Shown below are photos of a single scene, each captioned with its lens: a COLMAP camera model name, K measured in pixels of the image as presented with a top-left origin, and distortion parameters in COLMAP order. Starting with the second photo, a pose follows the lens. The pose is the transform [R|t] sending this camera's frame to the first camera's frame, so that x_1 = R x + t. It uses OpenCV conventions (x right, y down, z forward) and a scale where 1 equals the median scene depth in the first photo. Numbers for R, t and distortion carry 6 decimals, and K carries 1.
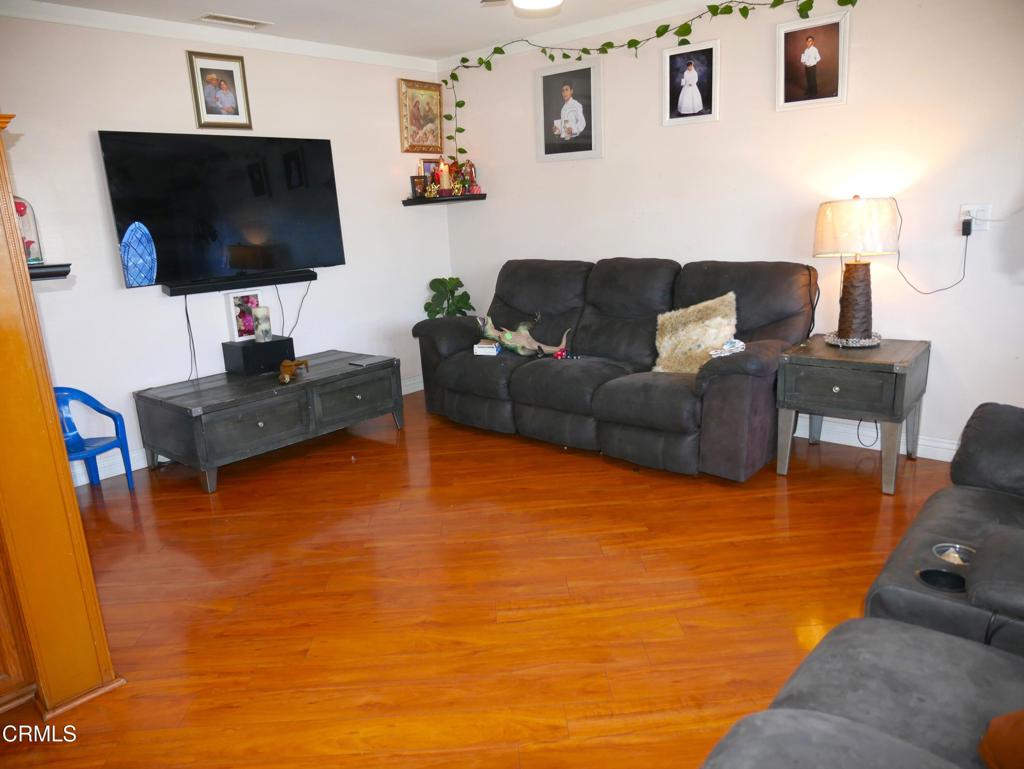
lens RADIAL K [[716.5, 0, 510.2], [0, 716.5, 385.6], [0, 0, 1]] dist [-0.042342, 0.020924]
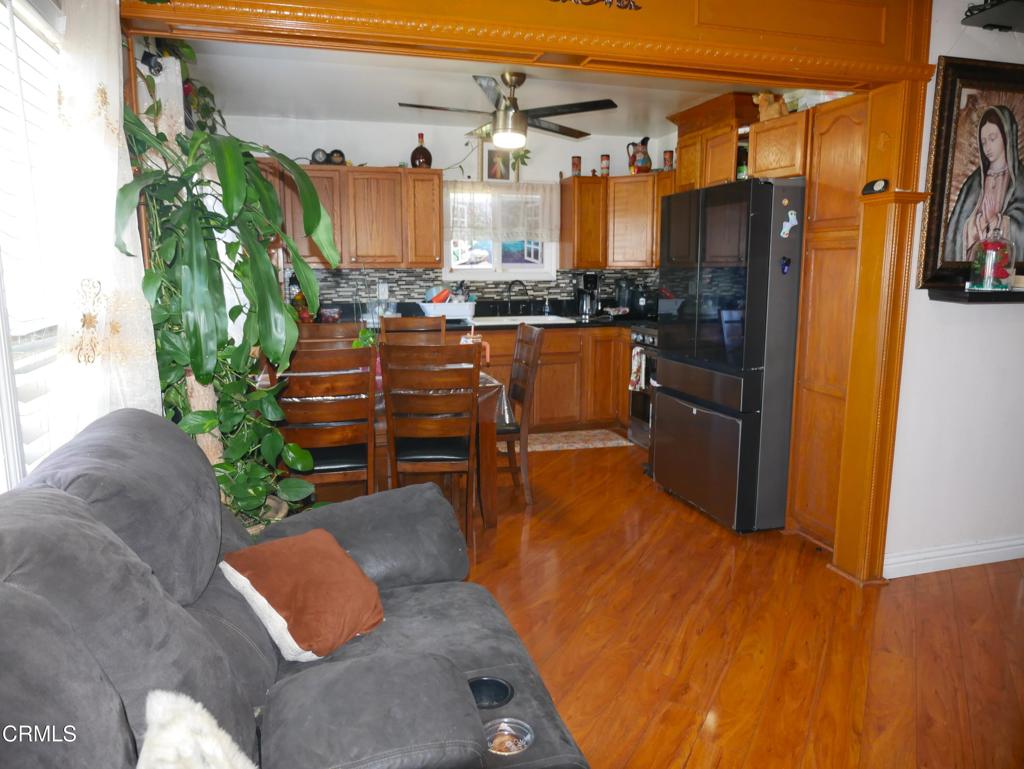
lens RADIAL K [[716.5, 0, 509.1], [0, 716.5, 388.7], [0, 0, 1]] dist [-0.042342, 0.020924]
pose [[-0.525838, 0.192563, -0.828501, 0.485408], [-0.175304, 0.928591, 0.327089, -0.150059], [0.832324, 0.317235, -0.454531, 0.498120]]
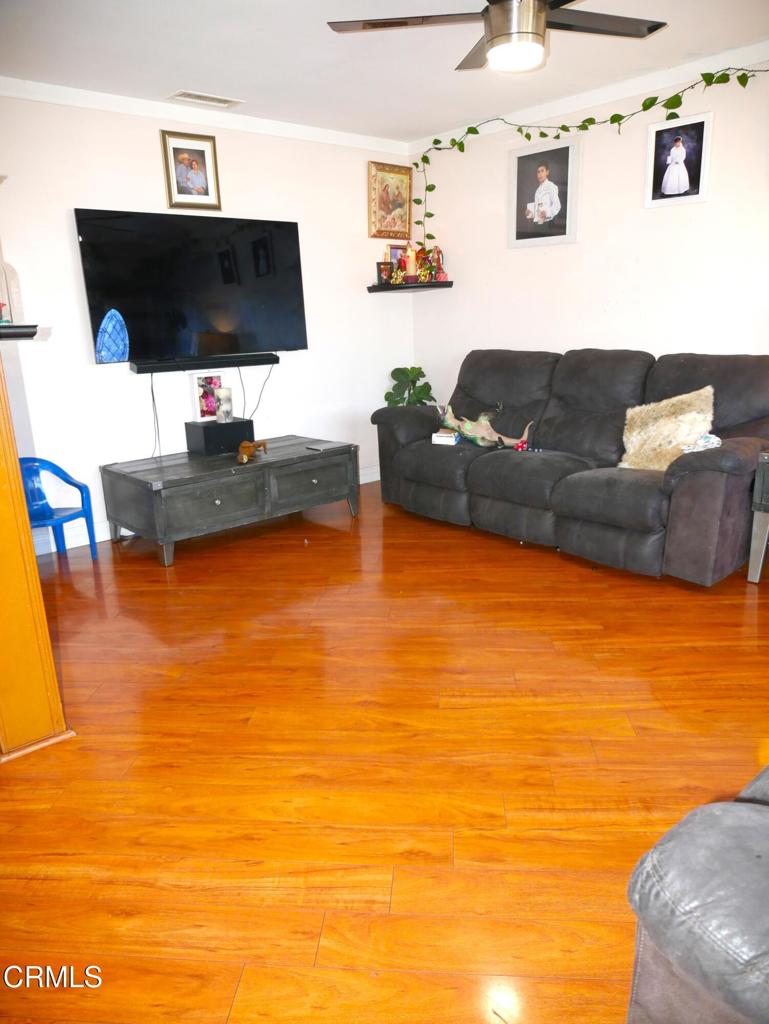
lens RADIAL K [[716.5, 0, 385.3], [0, 716.5, 515.0], [0, 0, 1]] dist [-0.042342, 0.020924]
pose [[0.991965, 0.050676, -0.115921, 0.004636], [-0.046368, 0.998141, 0.039567, 0.019746], [0.117711, -0.033874, 0.992470, 0.017860]]
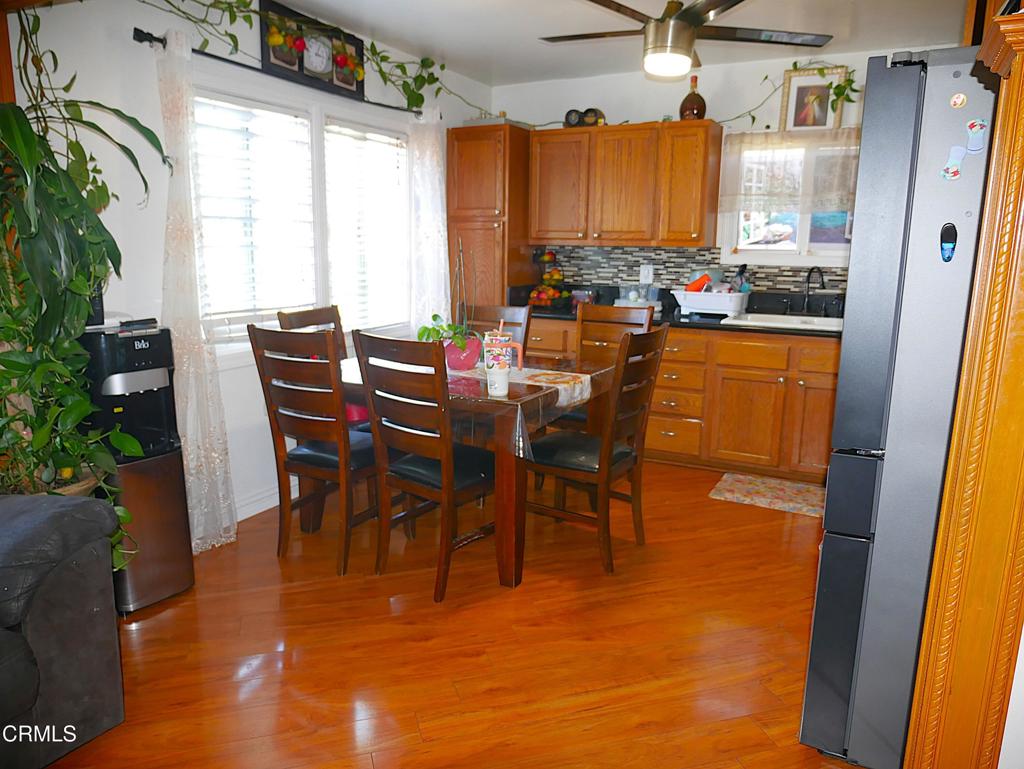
lens RADIAL K [[716.5, 0, 514.9], [0, 716.5, 387.2], [0, 0, 1]] dist [-0.042342, 0.020924]
pose [[-0.966992, 0.085924, -0.239882, -0.100307], [-0.025435, 0.904177, 0.426401, -0.153620], [0.253534, 0.418428, -0.872146, 0.650726]]
